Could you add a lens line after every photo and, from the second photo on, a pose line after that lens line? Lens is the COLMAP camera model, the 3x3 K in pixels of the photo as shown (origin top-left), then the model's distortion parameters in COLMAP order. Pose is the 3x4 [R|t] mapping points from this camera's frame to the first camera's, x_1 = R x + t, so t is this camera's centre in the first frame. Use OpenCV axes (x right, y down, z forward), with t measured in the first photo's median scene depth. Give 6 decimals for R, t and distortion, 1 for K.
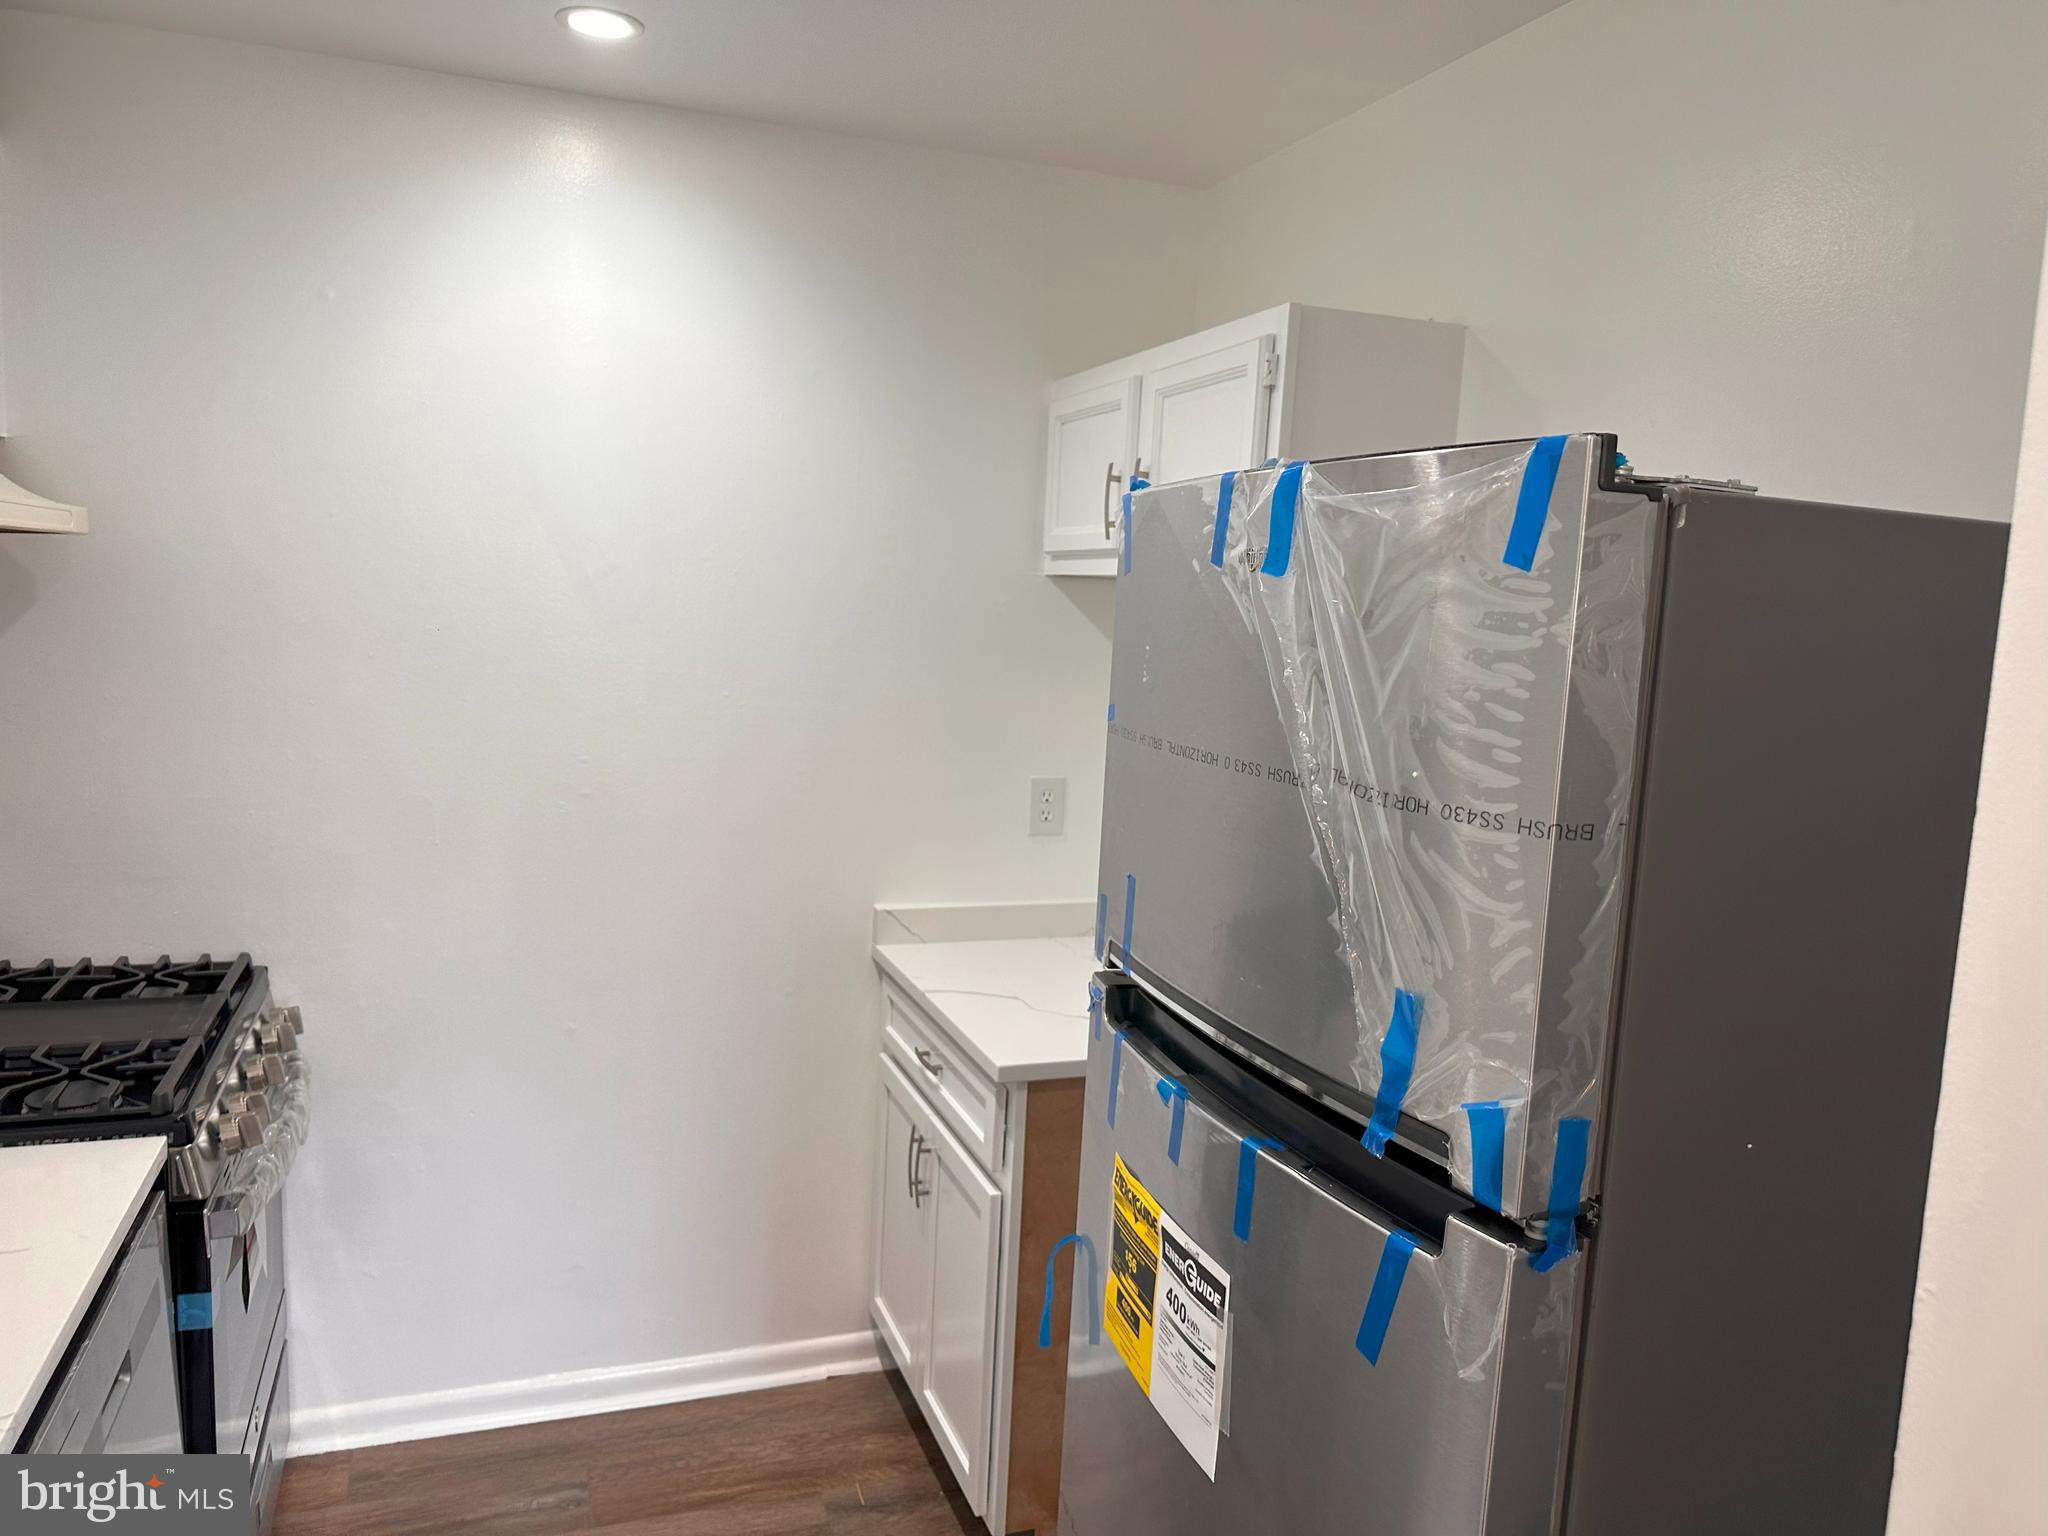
lens RADIAL K [[1449.5, 0, 1012.8], [0, 1449.5, 773.4], [0, 0, 1]] dist [0.059269, -0.090925]
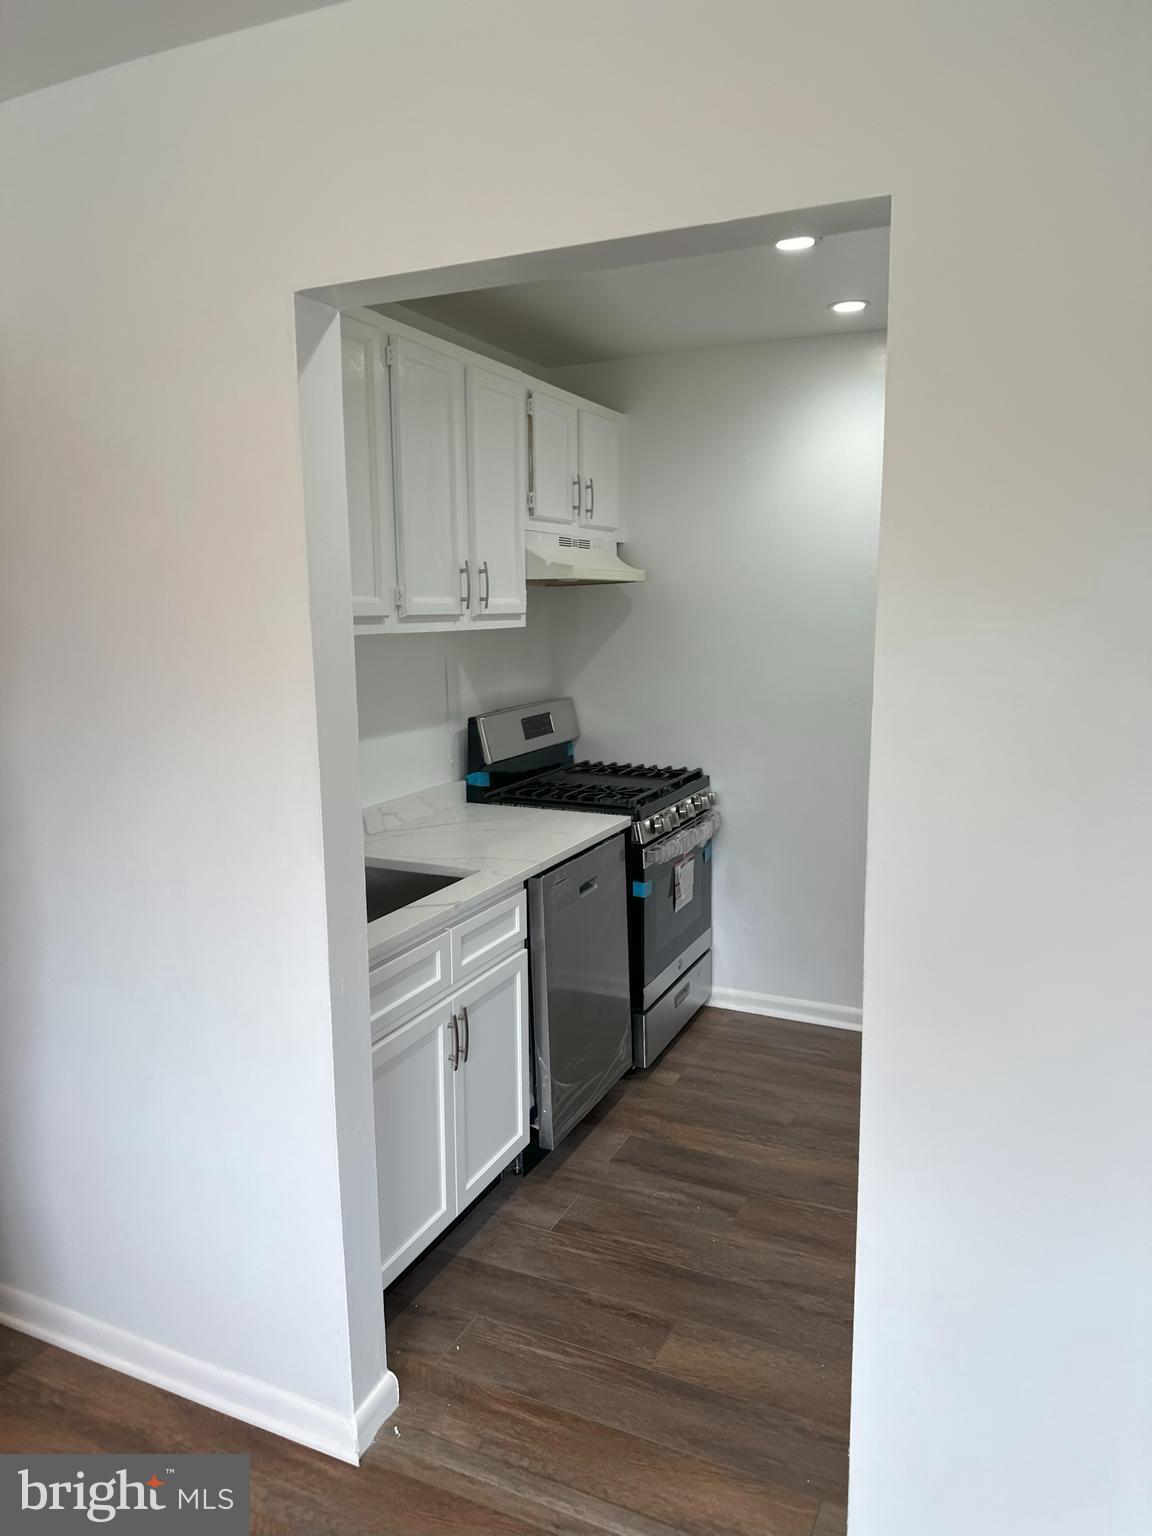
lens RADIAL K [[1087.1, 0, 522.3], [0, 1087.1, 800.0], [0, 0, 1]] dist [0.059269, -0.090925]
pose [[0.684024, 0.076509, -0.725436, 0.480206], [-0.044217, 0.997005, 0.063458, 0.077732], [0.728119, -0.011330, 0.685358, -0.314745]]
